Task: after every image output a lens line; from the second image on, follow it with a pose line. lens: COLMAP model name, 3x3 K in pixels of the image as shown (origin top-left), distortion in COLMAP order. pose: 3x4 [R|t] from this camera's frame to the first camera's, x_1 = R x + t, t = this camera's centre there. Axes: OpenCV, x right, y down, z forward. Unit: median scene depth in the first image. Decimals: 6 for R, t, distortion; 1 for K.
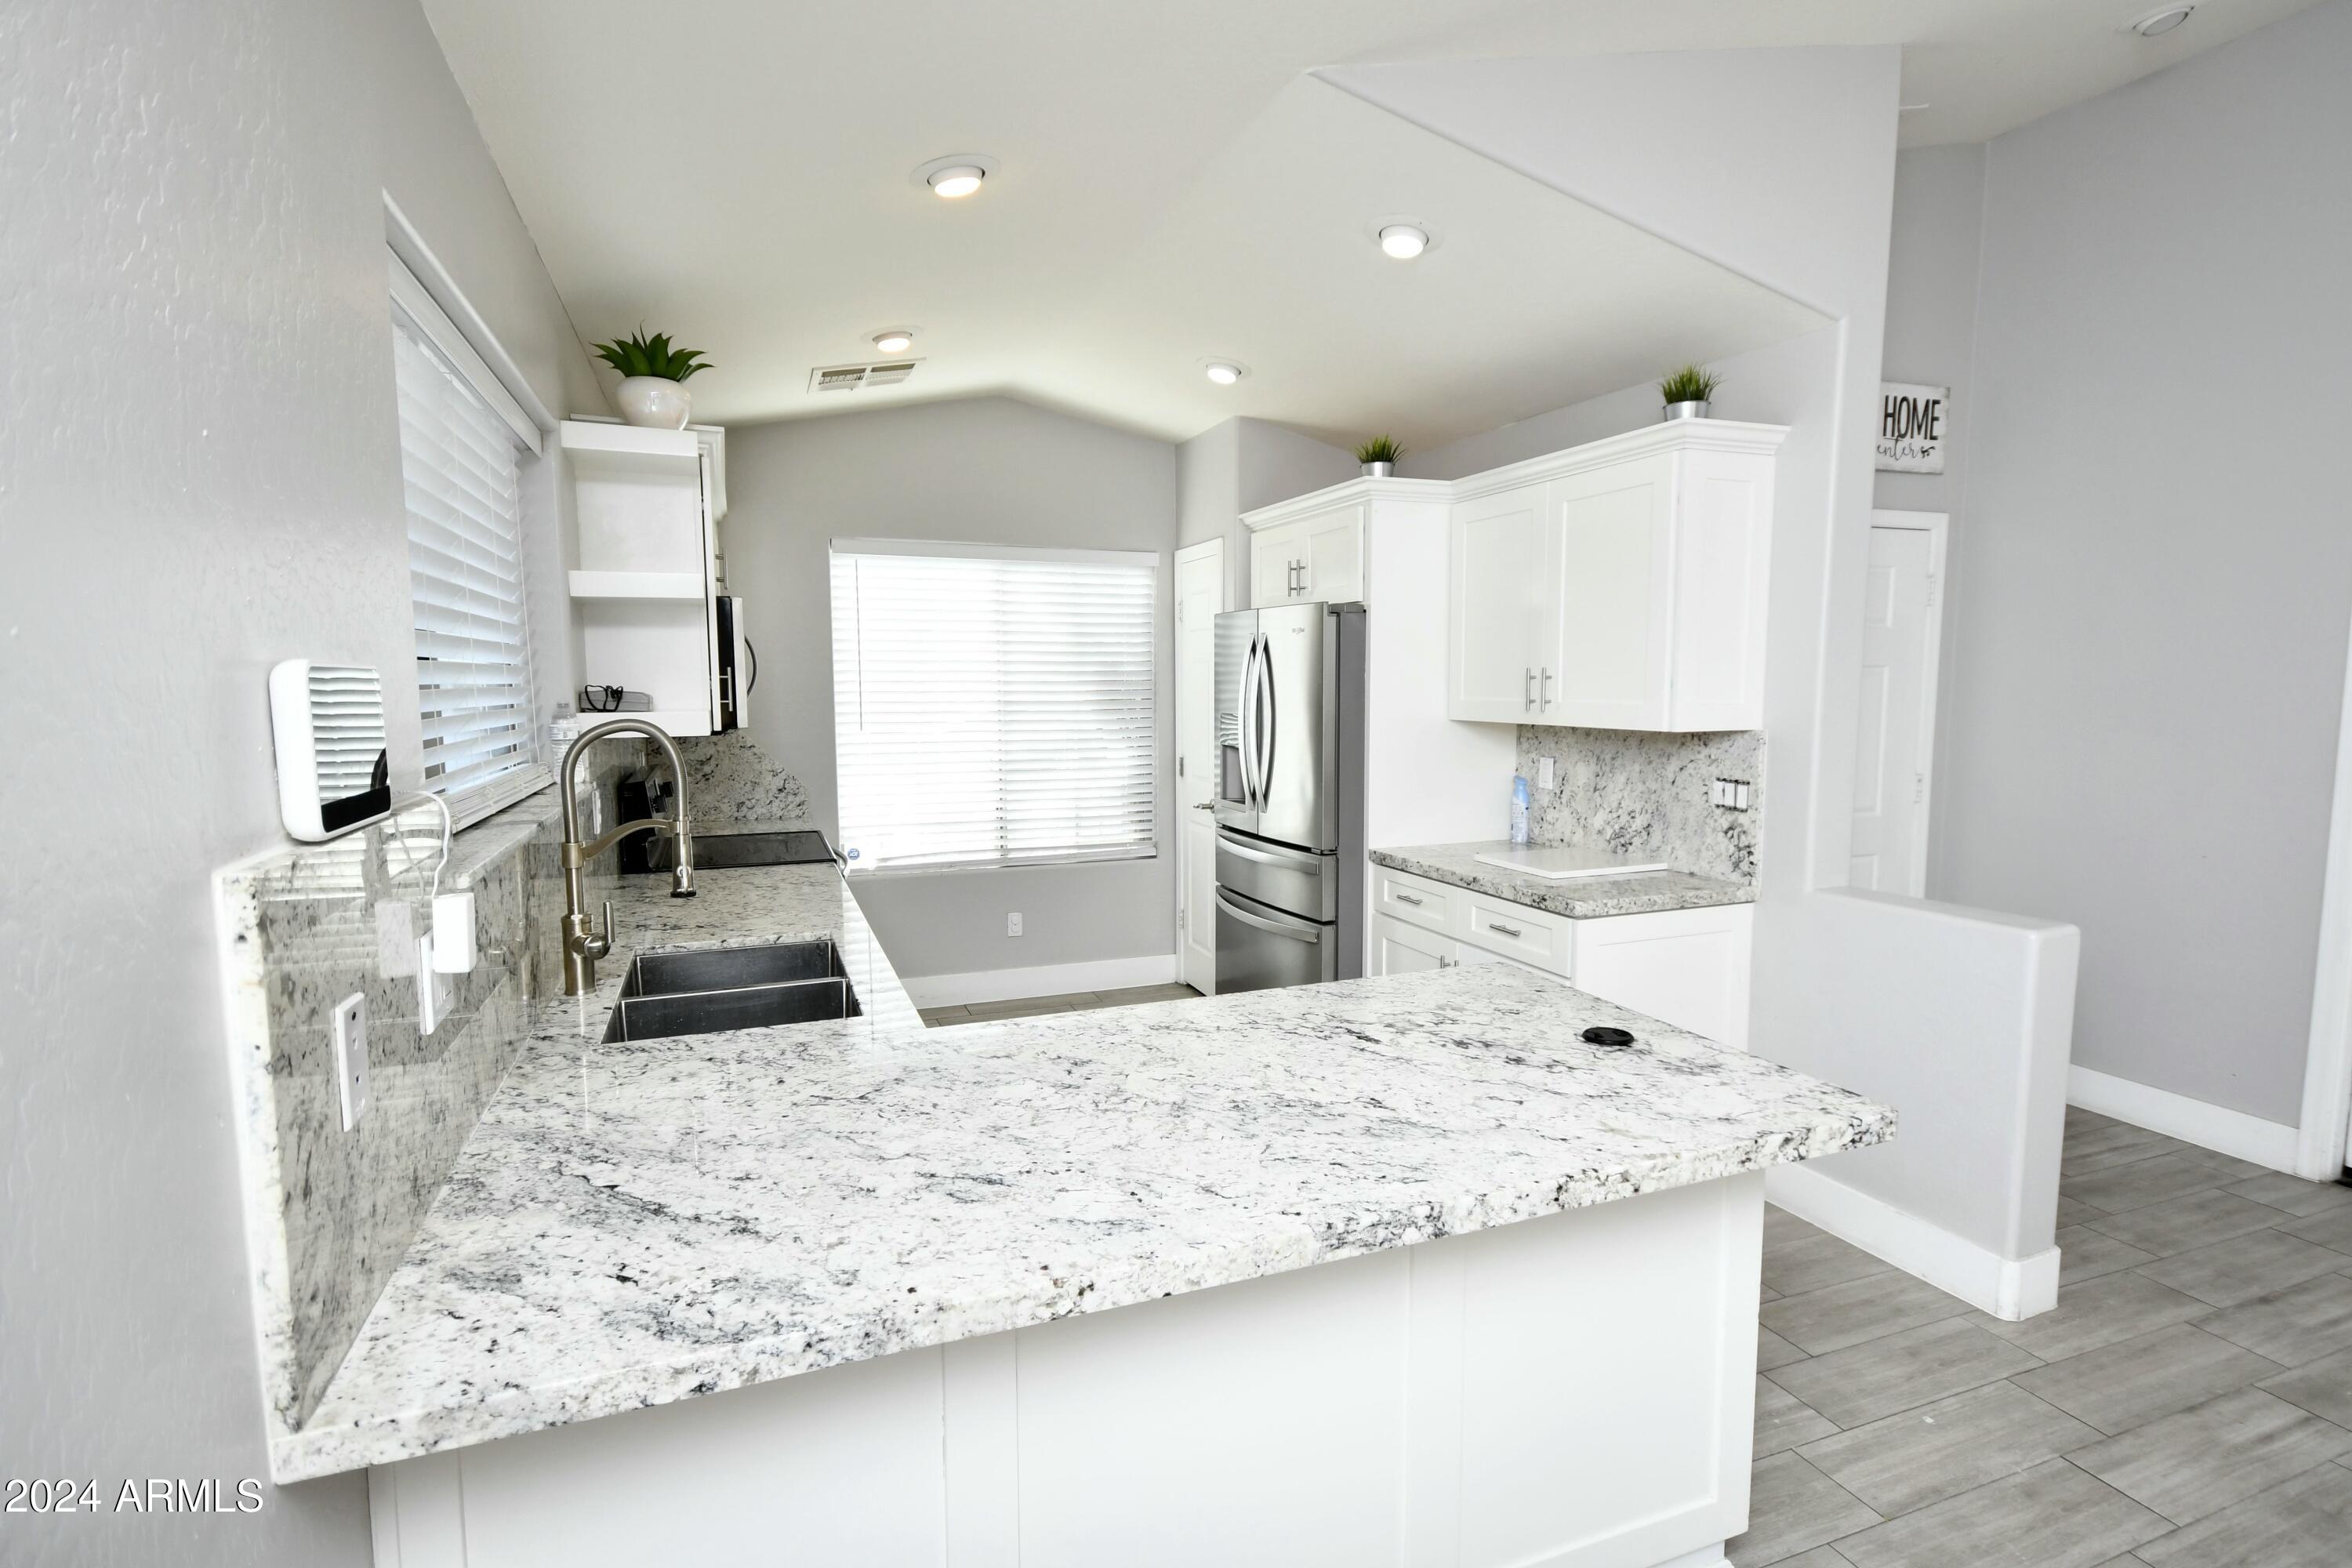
lens RADIAL K [[1162.0, 0, 1209.5], [0, 1162.0, 787.6], [0, 0, 1]] dist [0.003018, -0.000691]
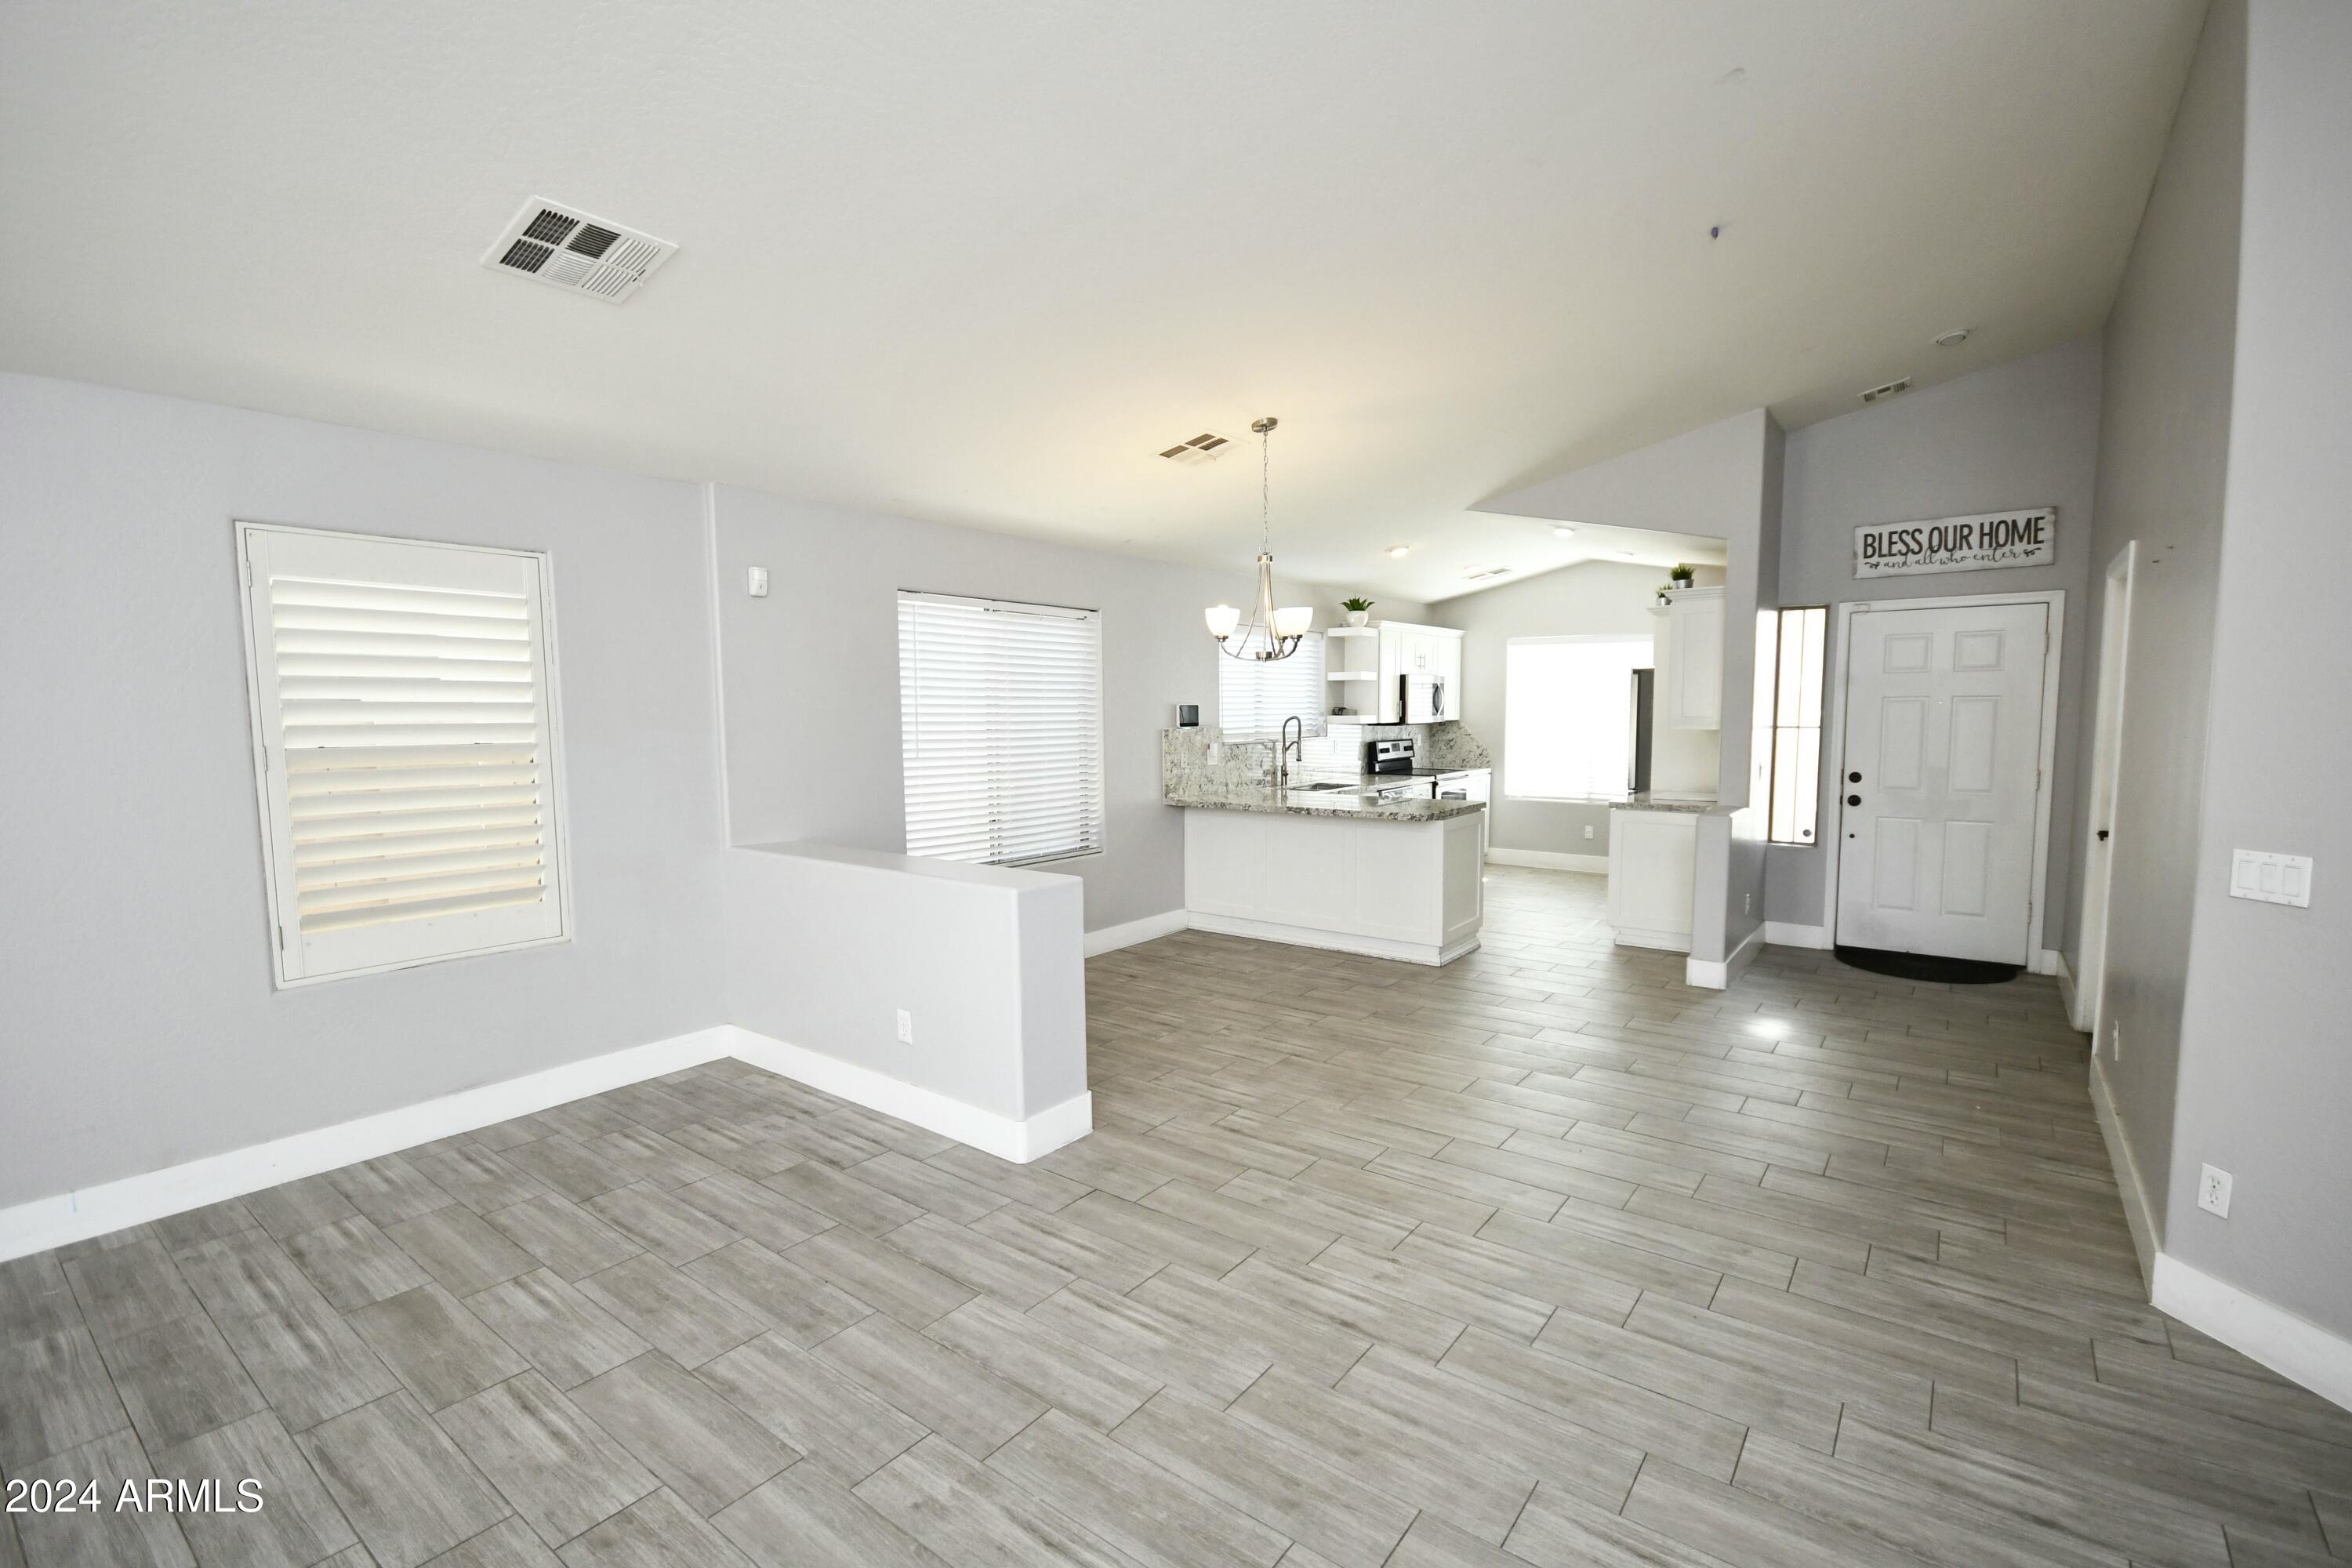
lens RADIAL K [[1026.2, 0, 1182.3], [0, 1026.2, 800.1], [0, 0, 1]] dist [-0.000324, -0.002686]
pose [[0.512571, 0.079930, -0.854917, 1.766486], [-0.076147, 0.995966, 0.047463, 0.068326], [0.855262, 0.040771, 0.516590, -0.862146]]
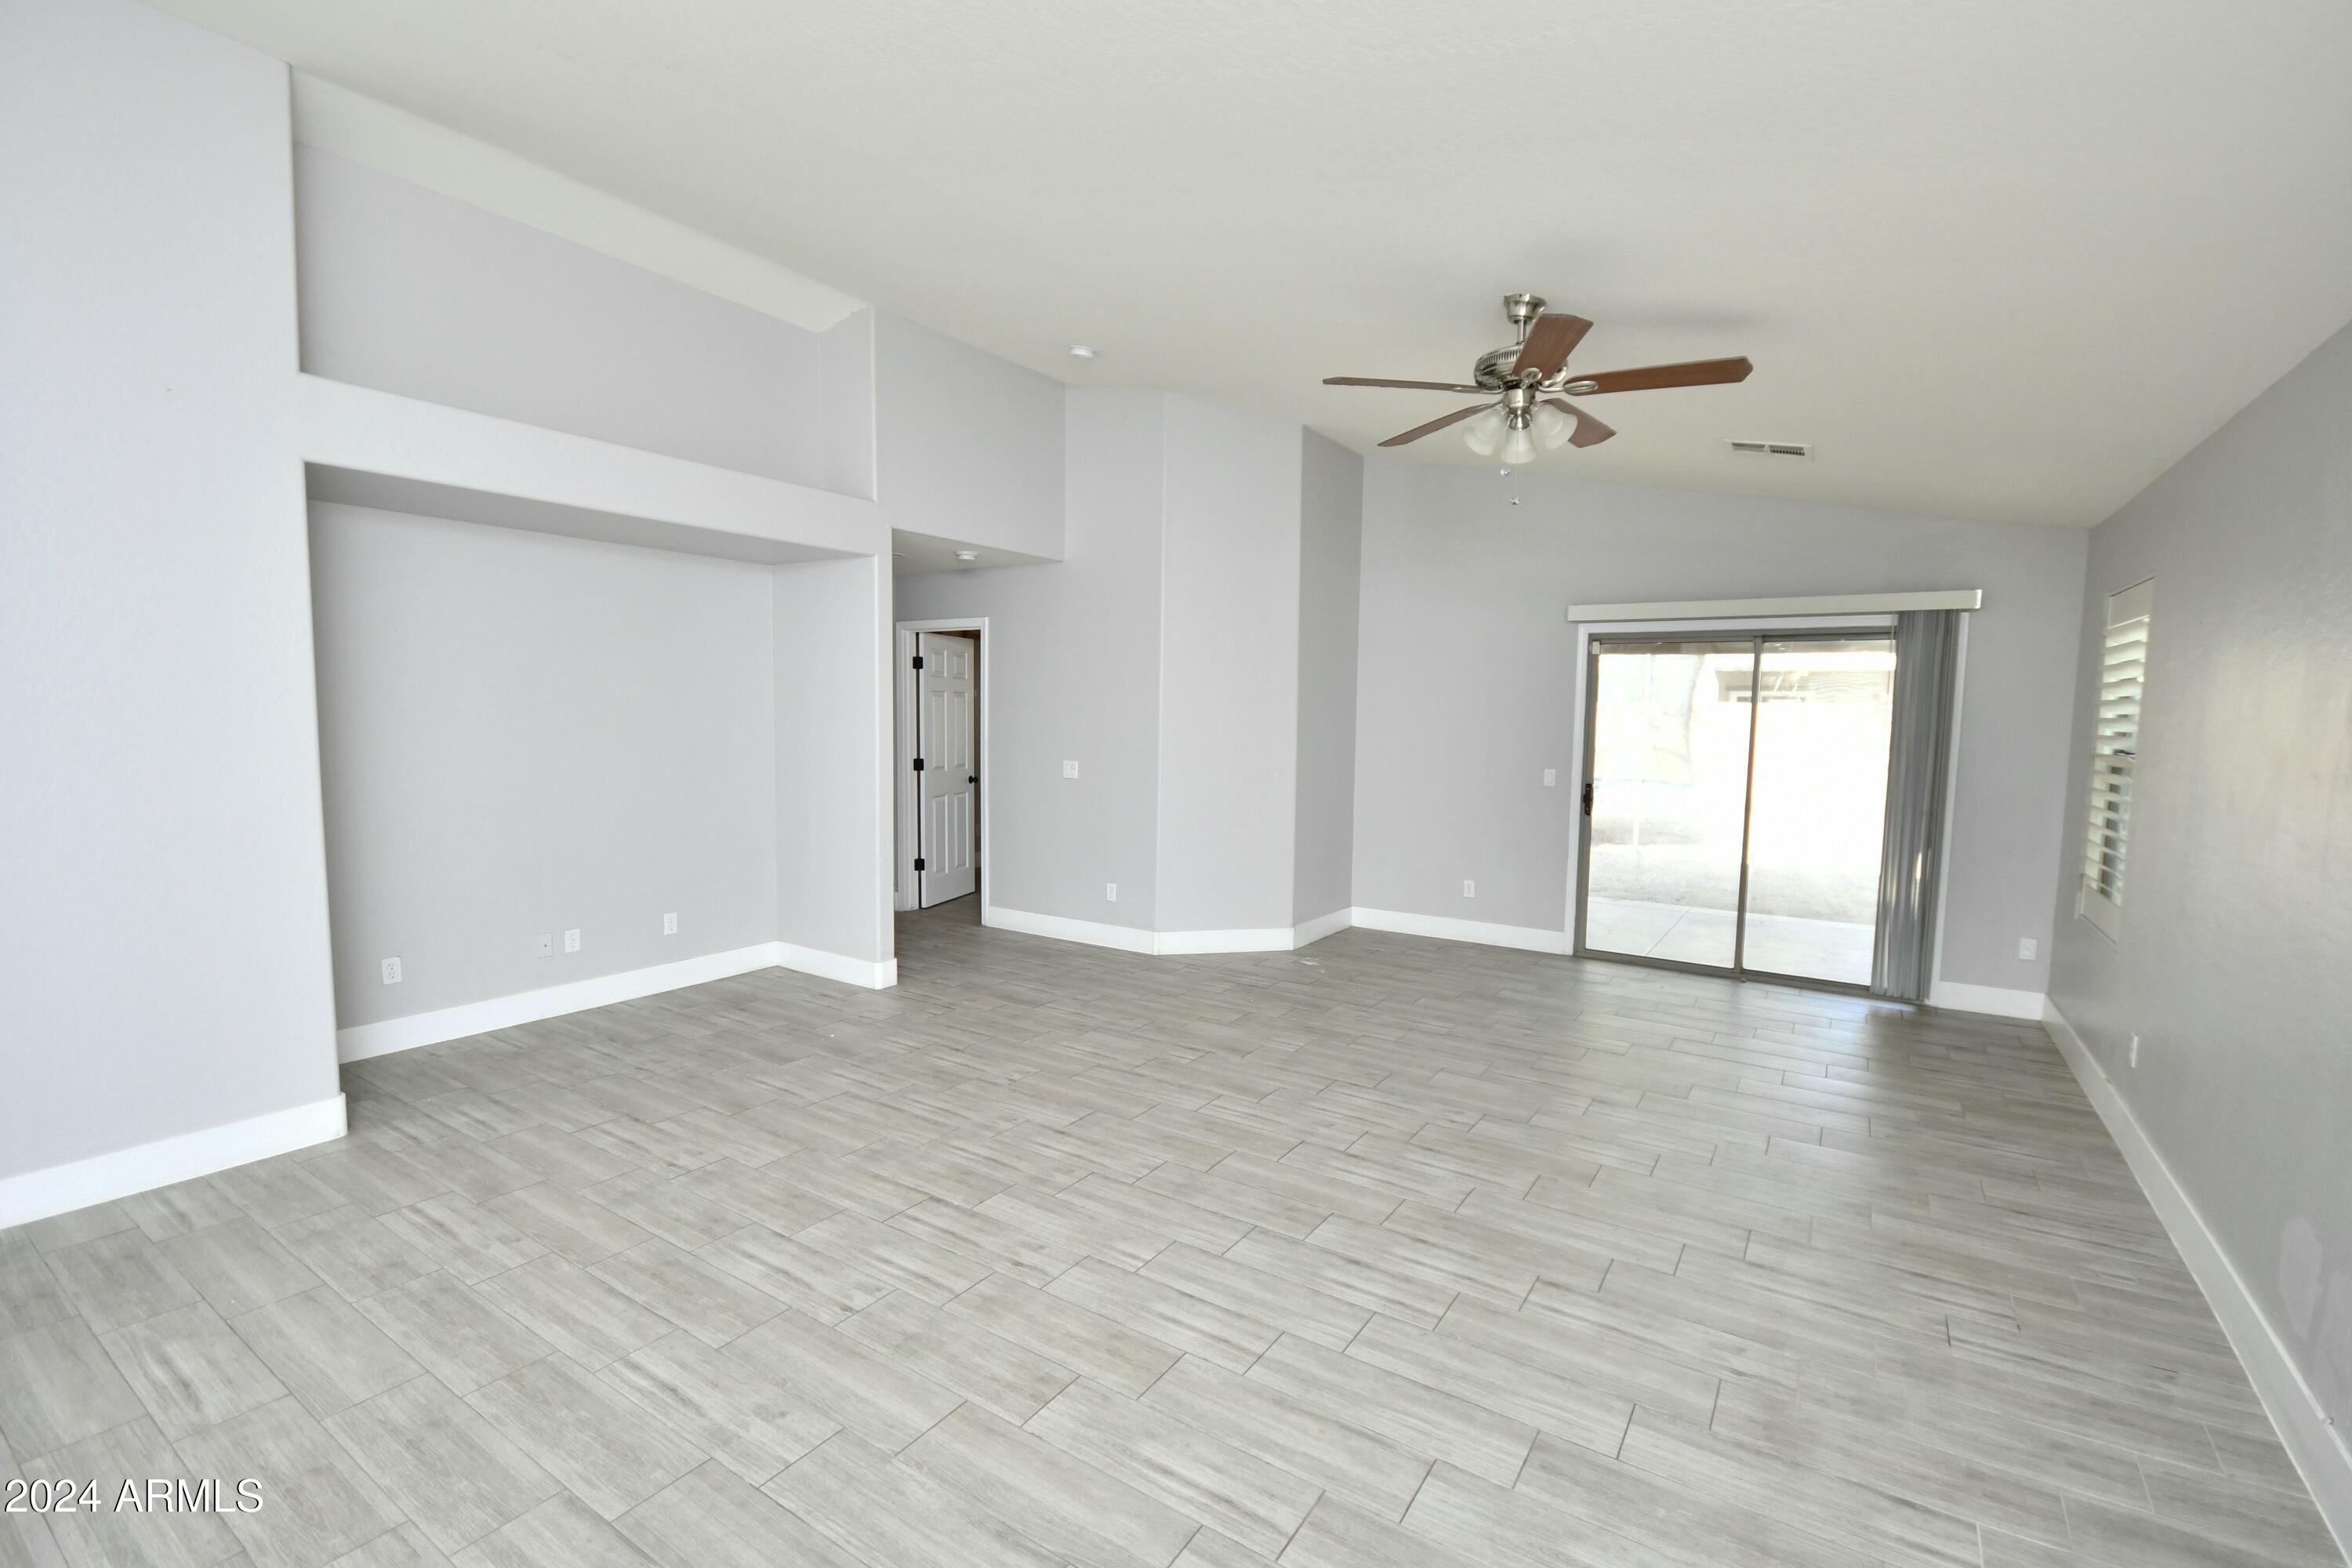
lens RADIAL K [[1026.2, 0, 1182.4], [0, 1026.2, 787.8], [0, 0, 1]] dist [-0.000324, -0.002686]
pose [[-0.565567, -0.069935, 0.821732, 0.403435], [0.062980, 0.989826, 0.127588, 0.041405], [-0.822294, 0.123912, -0.555408, -0.529279]]
